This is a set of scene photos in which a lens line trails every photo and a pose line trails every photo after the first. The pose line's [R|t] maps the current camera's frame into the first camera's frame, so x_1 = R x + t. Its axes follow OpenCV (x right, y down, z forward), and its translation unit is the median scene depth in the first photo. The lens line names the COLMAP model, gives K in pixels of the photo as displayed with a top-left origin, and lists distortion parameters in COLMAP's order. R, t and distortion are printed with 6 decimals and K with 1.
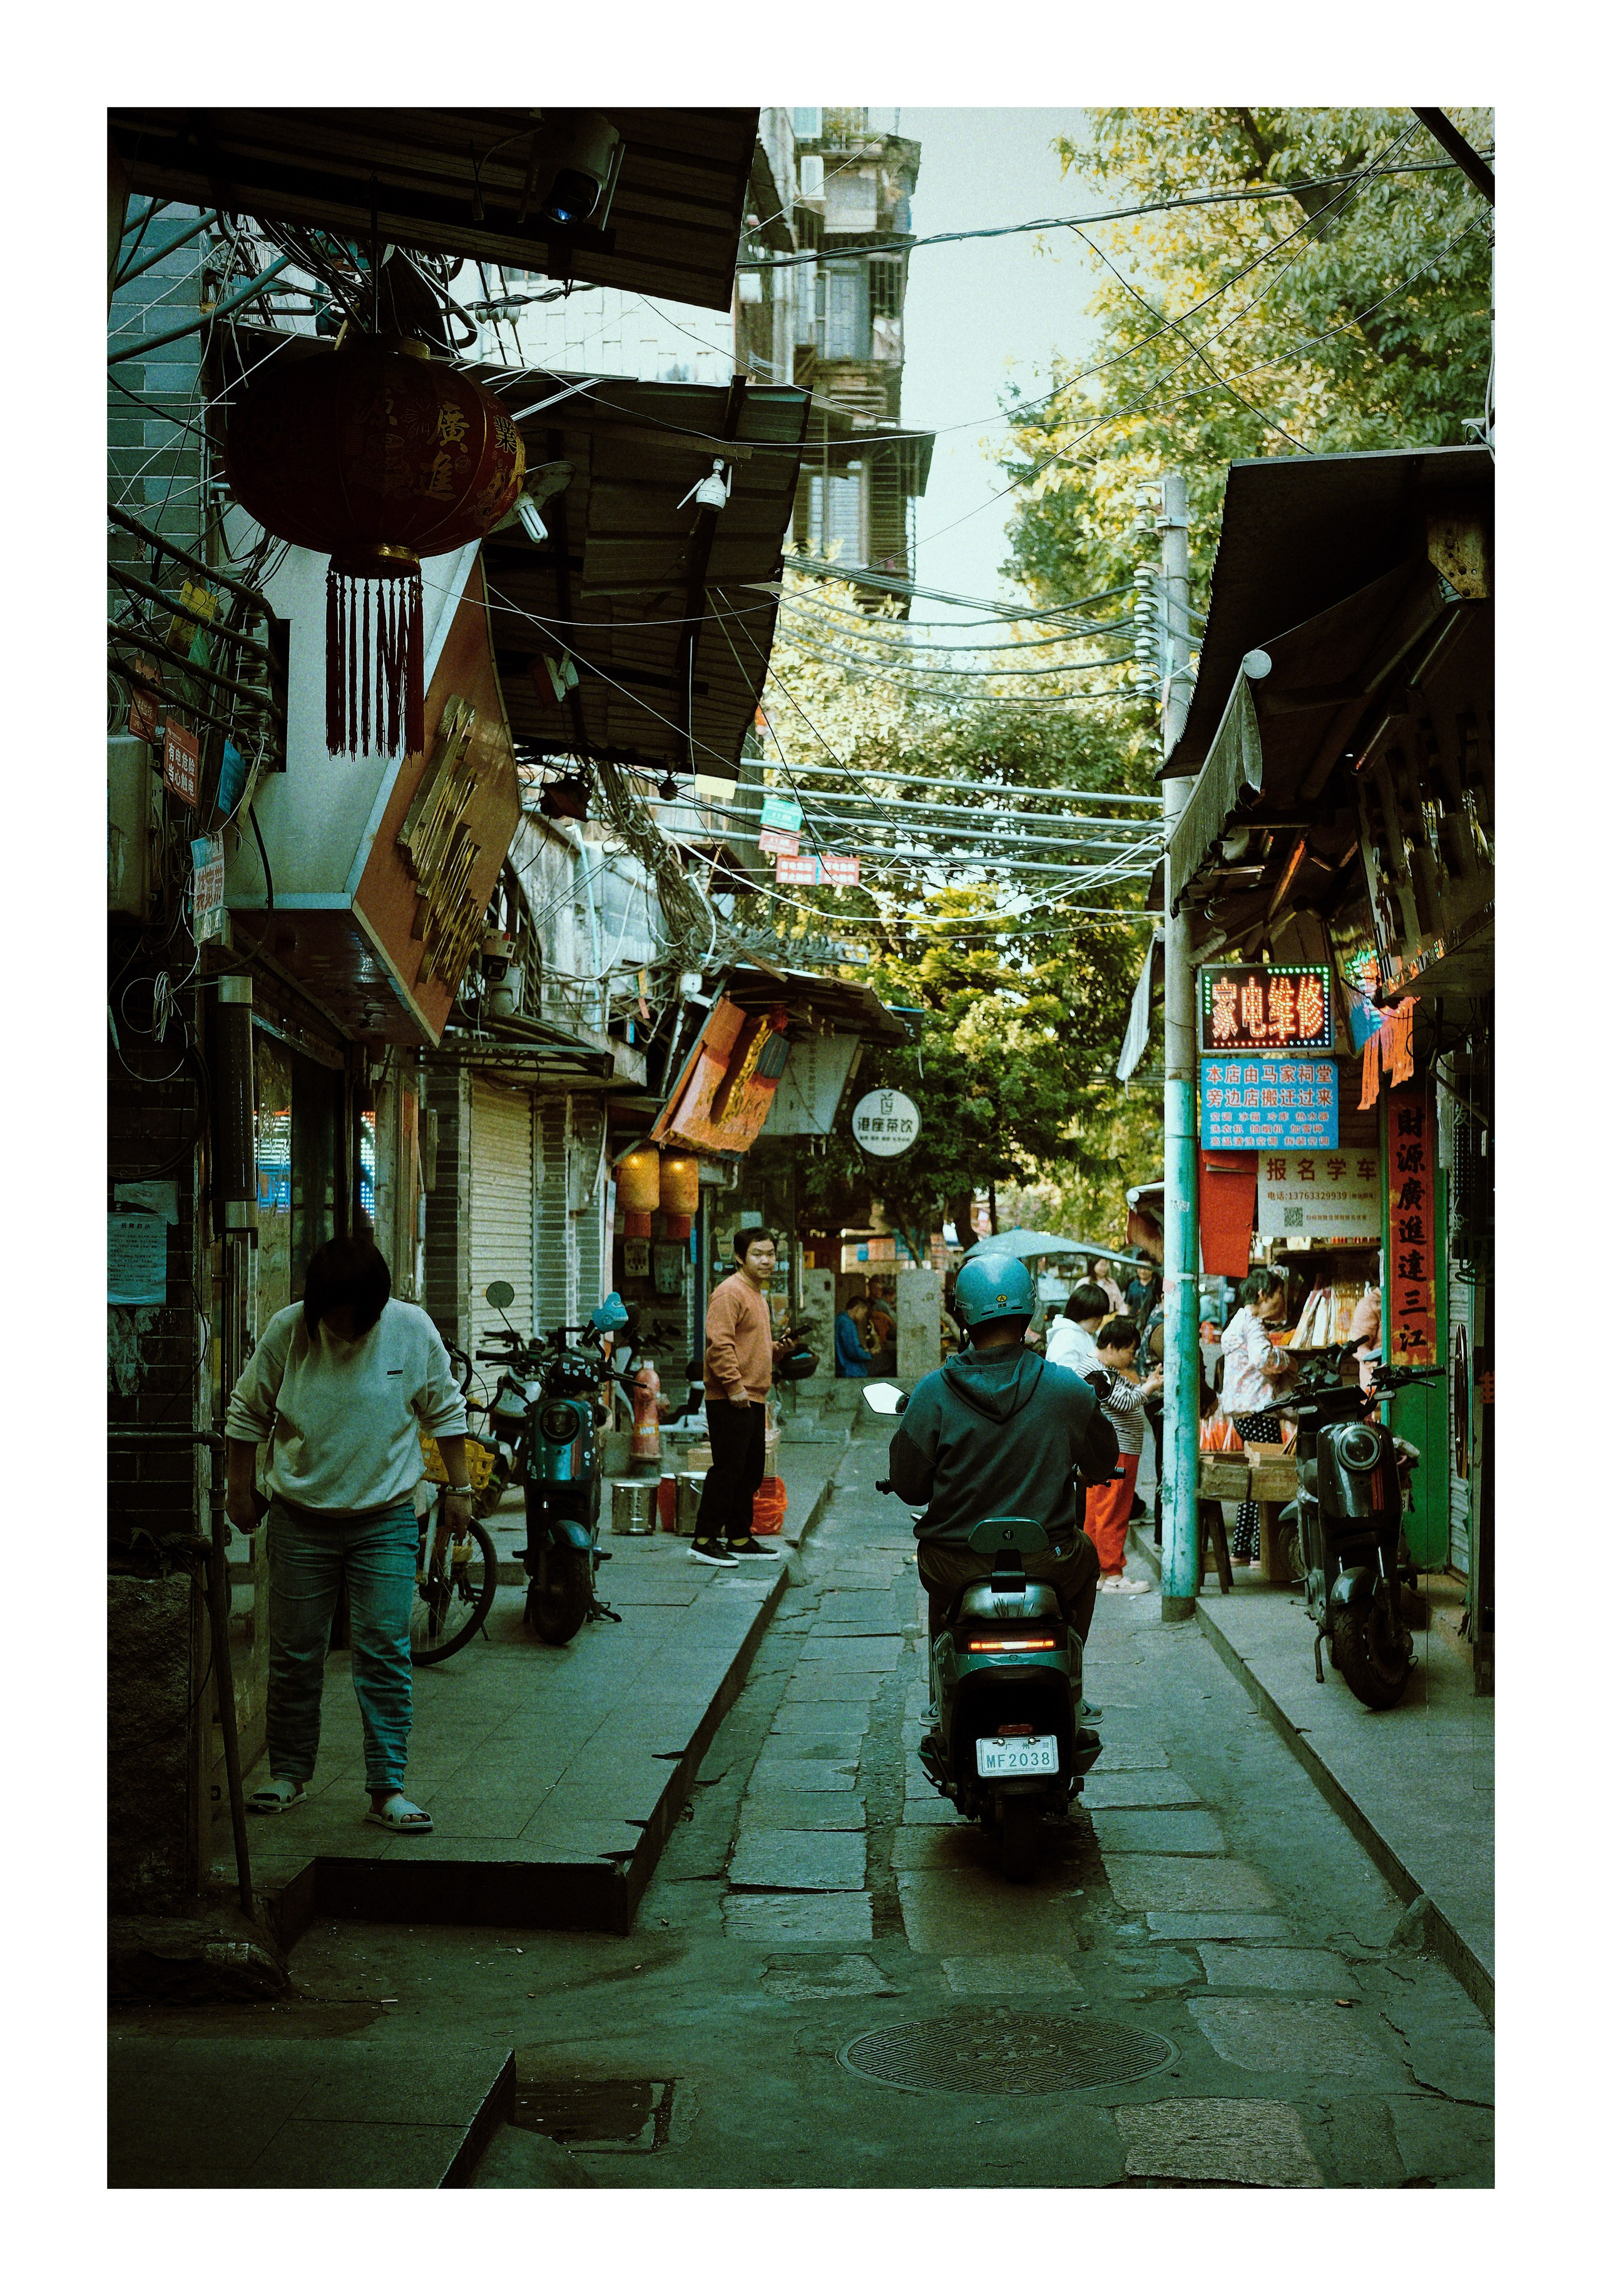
lens RADIAL K [[3558.6, 0, 1006.7], [0, 3558.6, 1148.3], [0, 0, 1]] dist [0.253809, 0.042304]
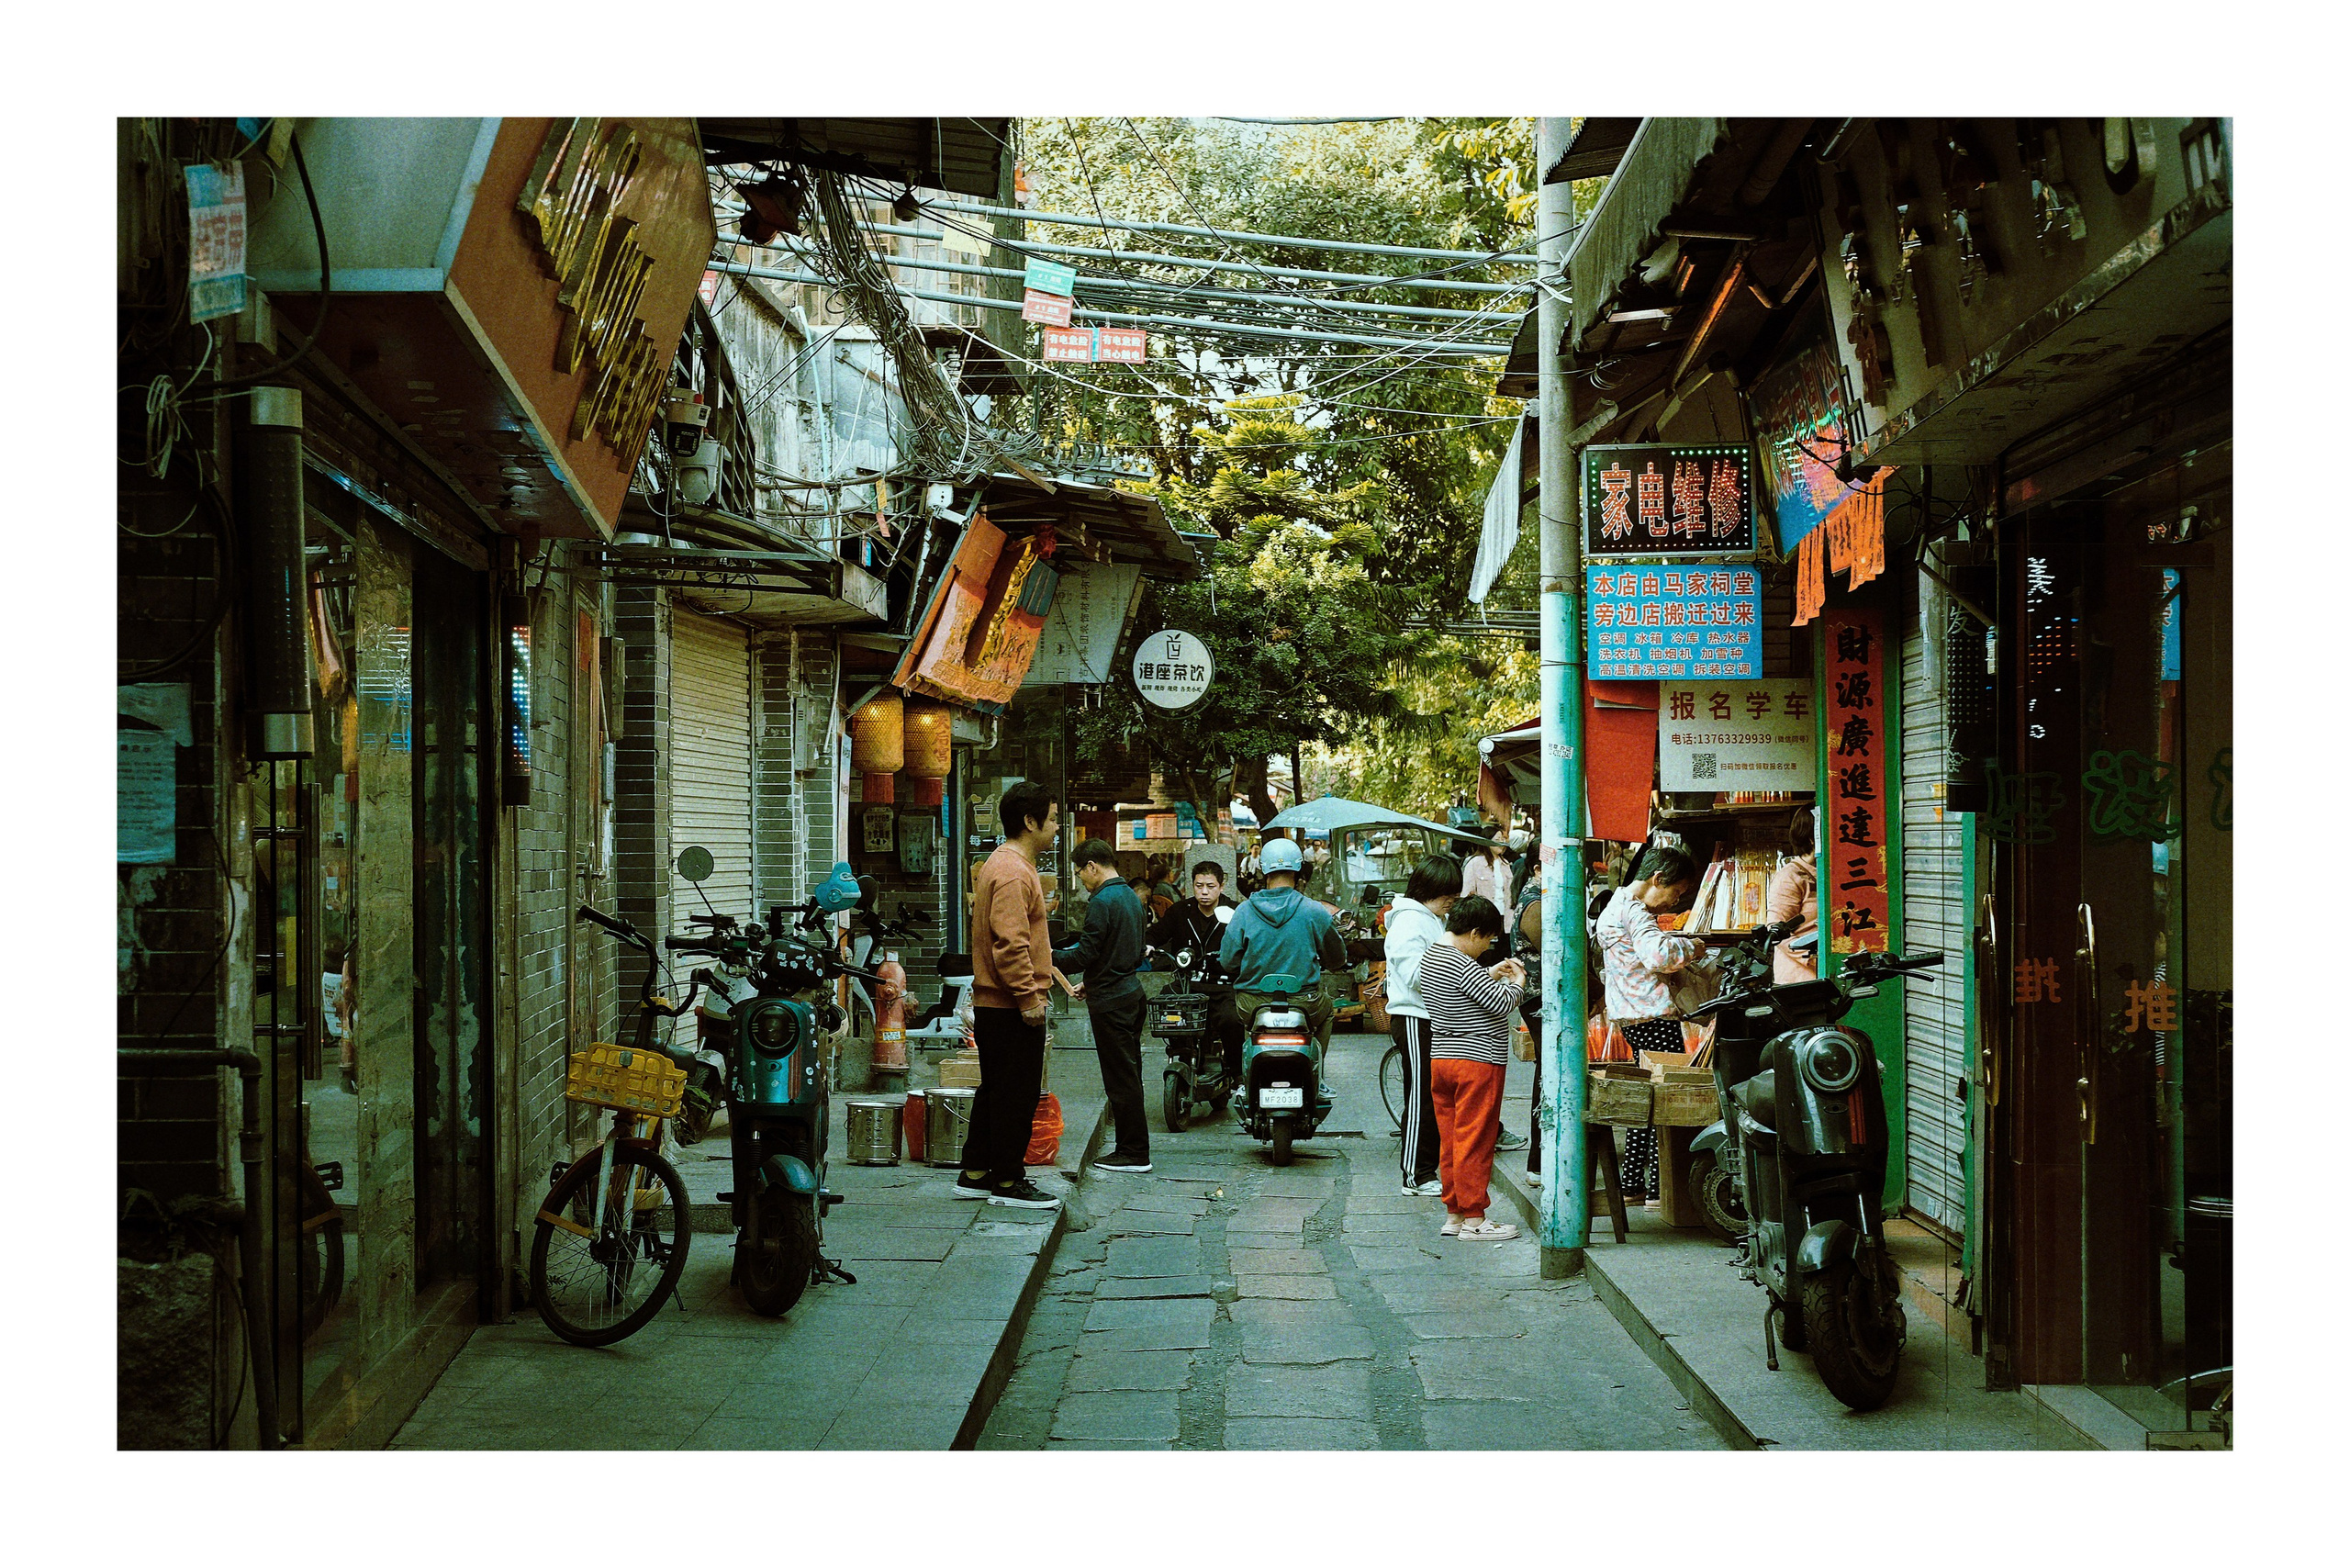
lens RADIAL K [[3593.3, 0, 1175.5], [0, 3593.3, 842.2], [0, 0, 1]] dist [0.304243, -0.031979]
pose [[0.999697, -0.004164, -0.024260, -0.016691], [0.004828, 0.999613, 0.027382, 0.013482], [0.024137, -0.027491, 0.999331, 0.195999]]
